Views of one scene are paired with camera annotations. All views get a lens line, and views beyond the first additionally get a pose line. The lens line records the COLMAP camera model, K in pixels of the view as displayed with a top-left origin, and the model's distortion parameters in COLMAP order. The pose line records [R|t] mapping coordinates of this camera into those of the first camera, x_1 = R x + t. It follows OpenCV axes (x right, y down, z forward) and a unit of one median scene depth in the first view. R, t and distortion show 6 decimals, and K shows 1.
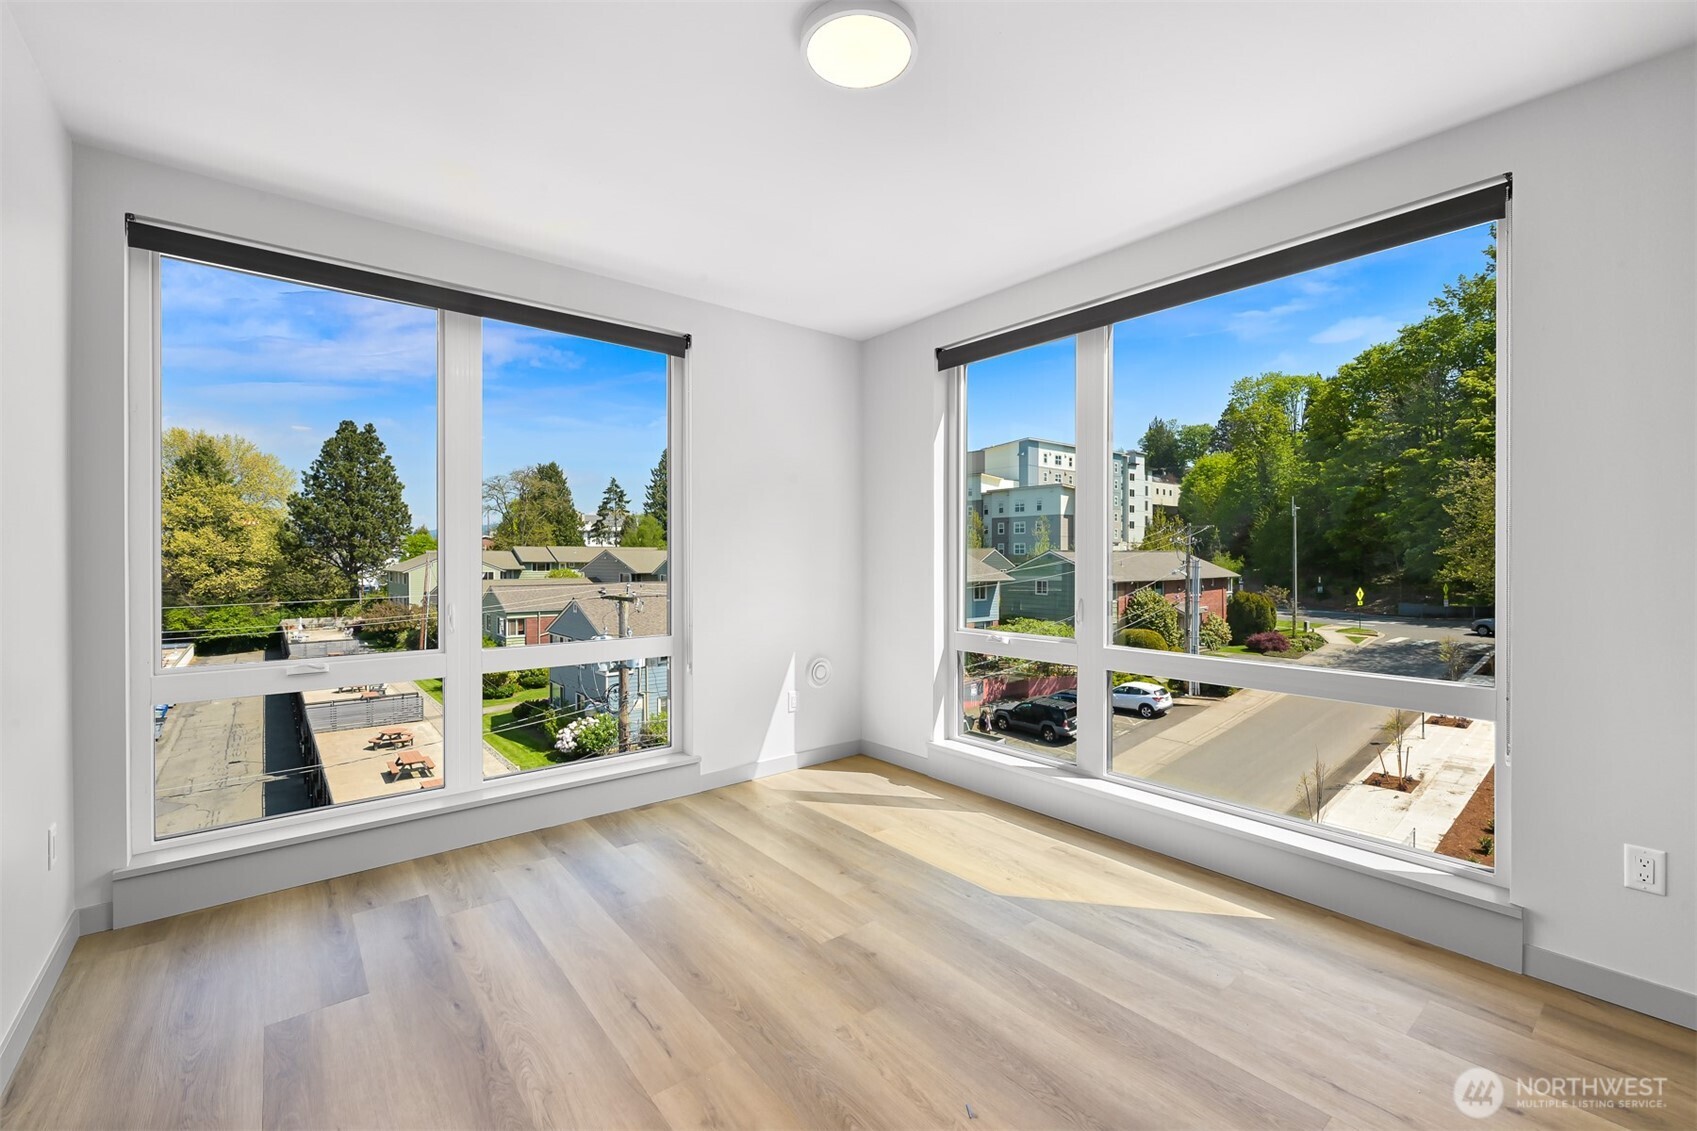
lens RADIAL K [[713.9, 0, 846.2], [0, 713.9, 559.8], [0, 0, 1]] dist [-0.008117, 0.001150]
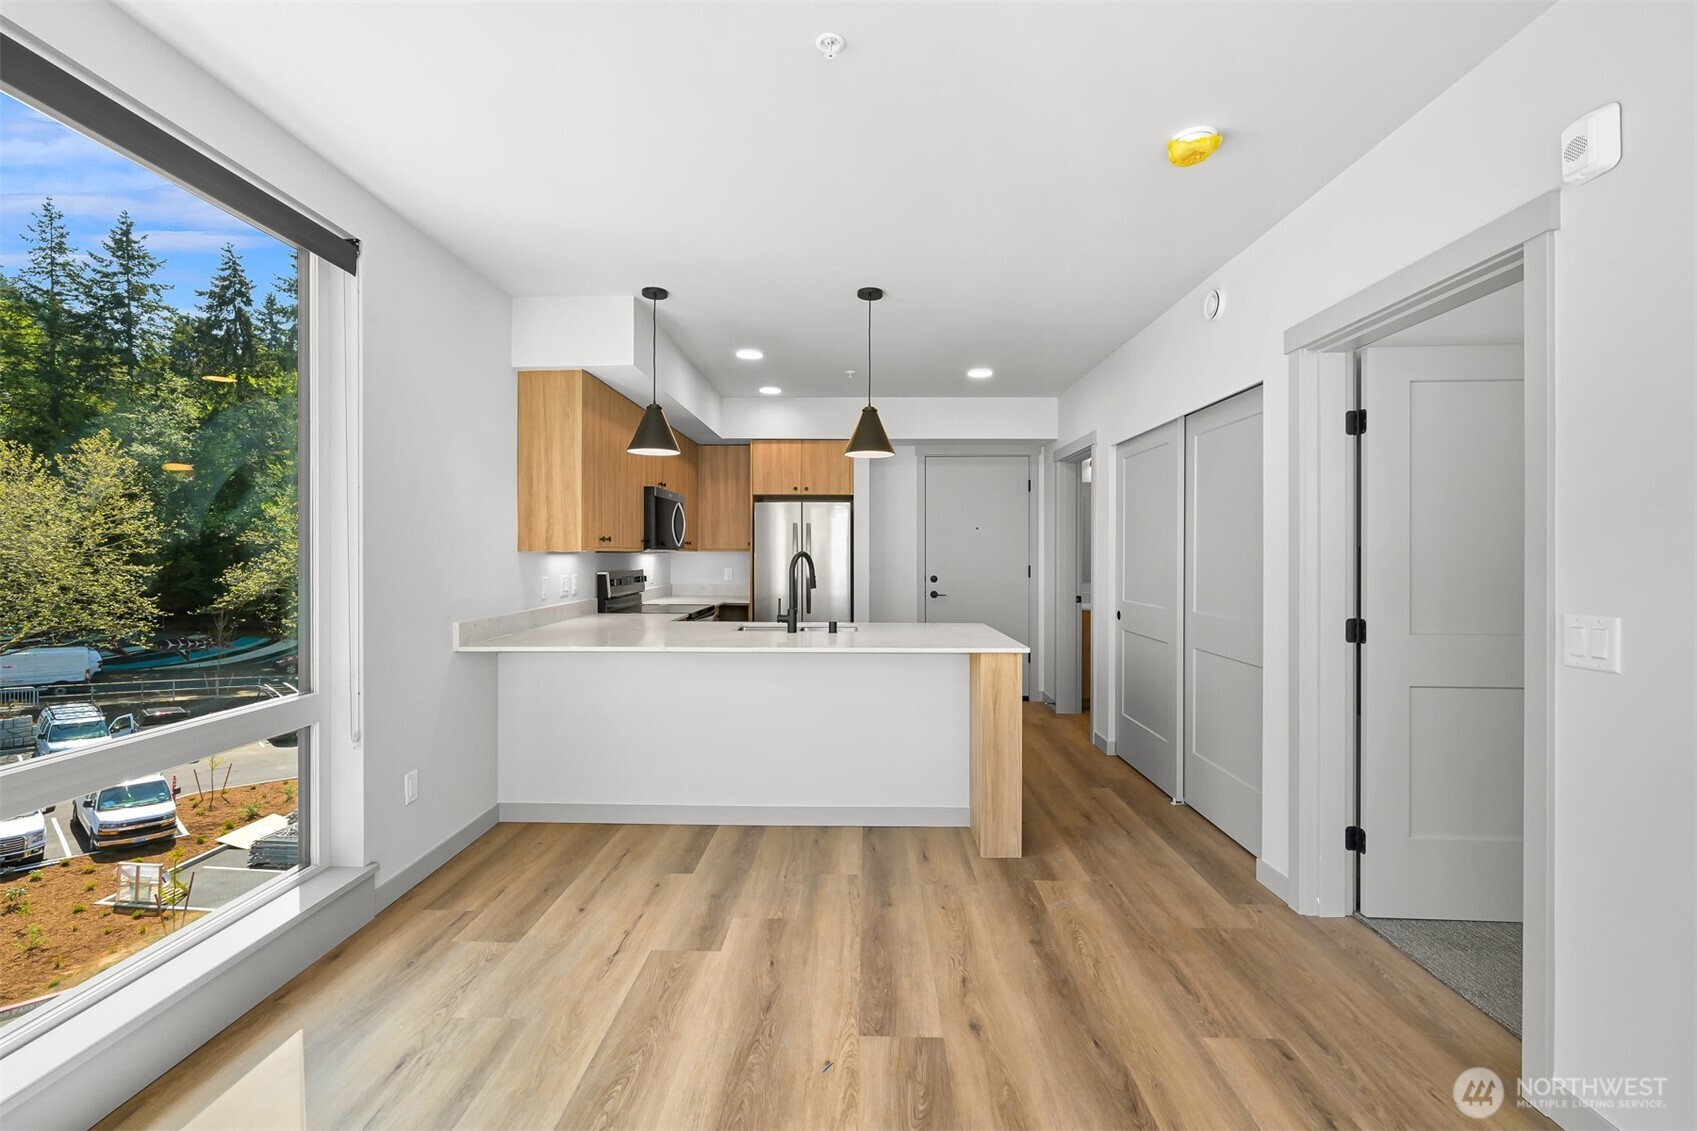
lens RADIAL K [[713.9, 0, 850.7], [0, 713.9, 552.4], [0, 0, 1]] dist [-0.008117, 0.001150]
pose [[-0.765914, -0.003199, 0.642935, -0.258818], [-0.000575, 0.999991, 0.004291, -0.024254], [-0.642943, 0.002917, -0.765908, 0.816328]]
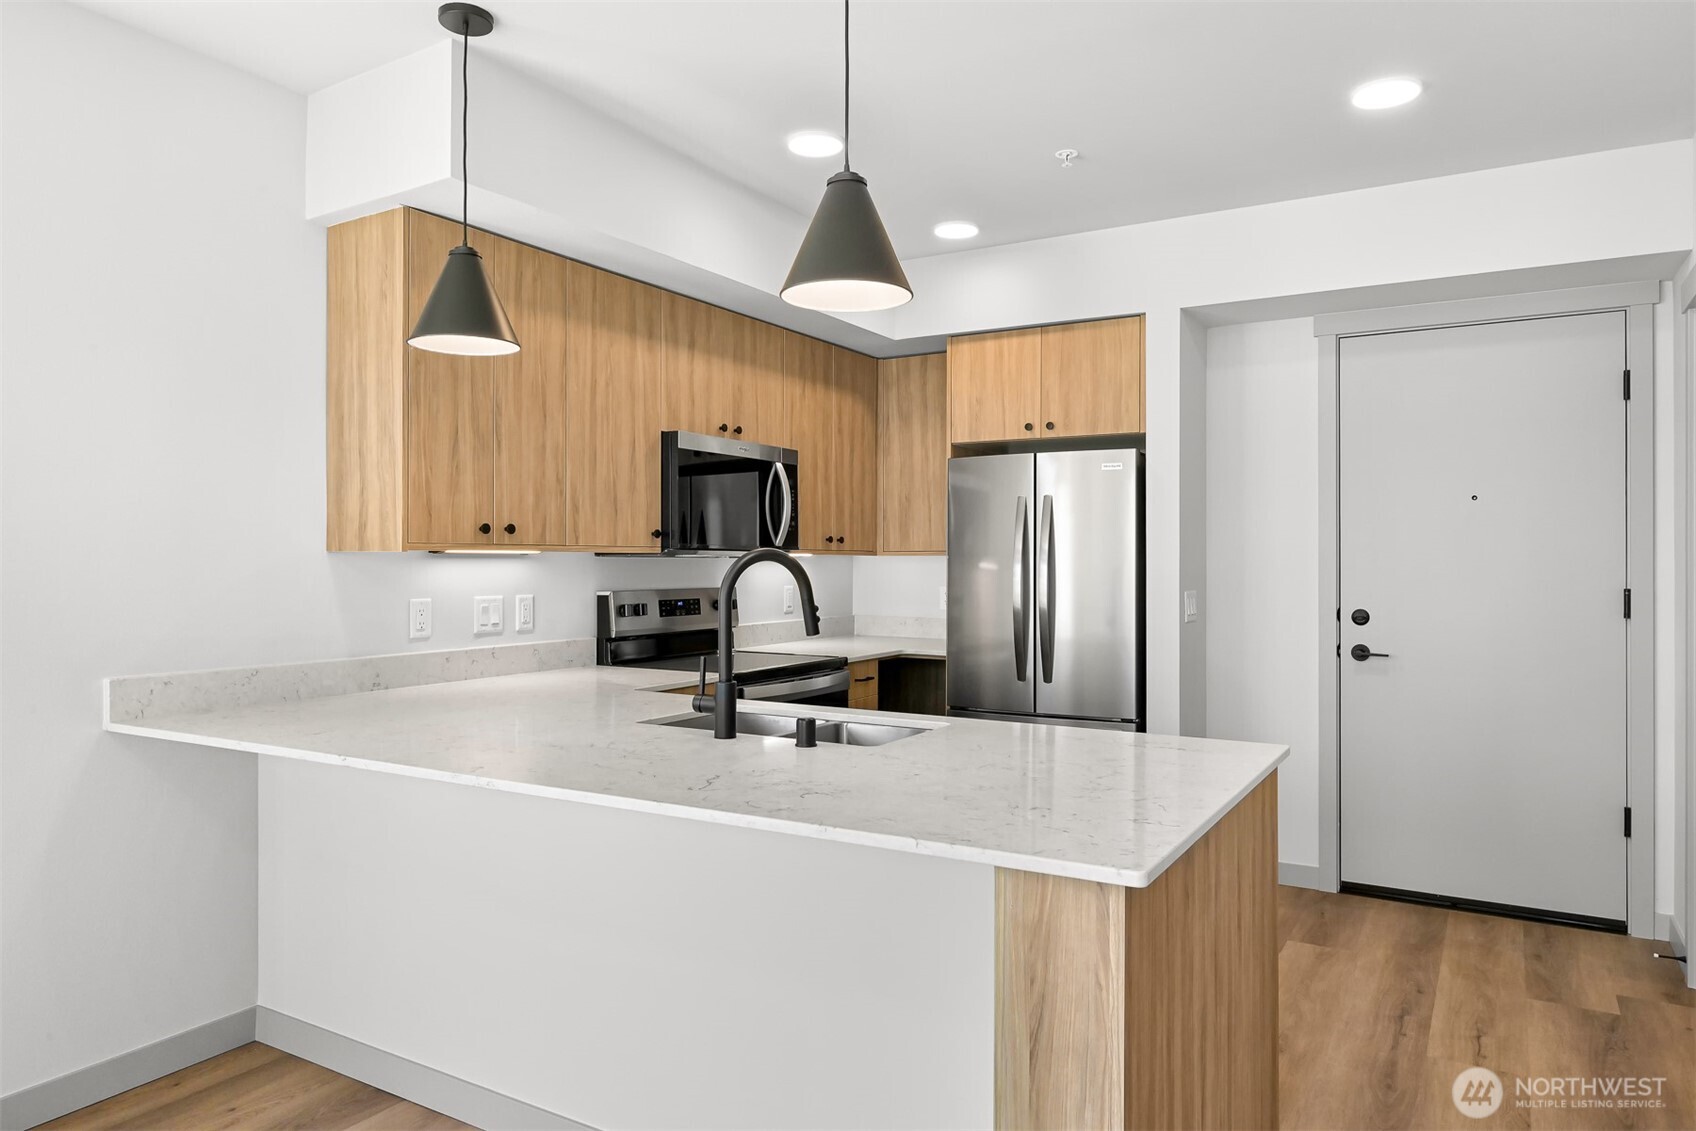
lens RADIAL K [[1082.8, 0, 848.1], [0, 1082.8, 565.5], [0, 0, 1]] dist [-0.007769, -0.001419]
pose [[-0.340363, -0.004067, 0.940285, -0.187747], [0.002017, 0.999985, 0.005055, -0.013677], [-0.940292, 0.003617, -0.340350, 0.247529]]
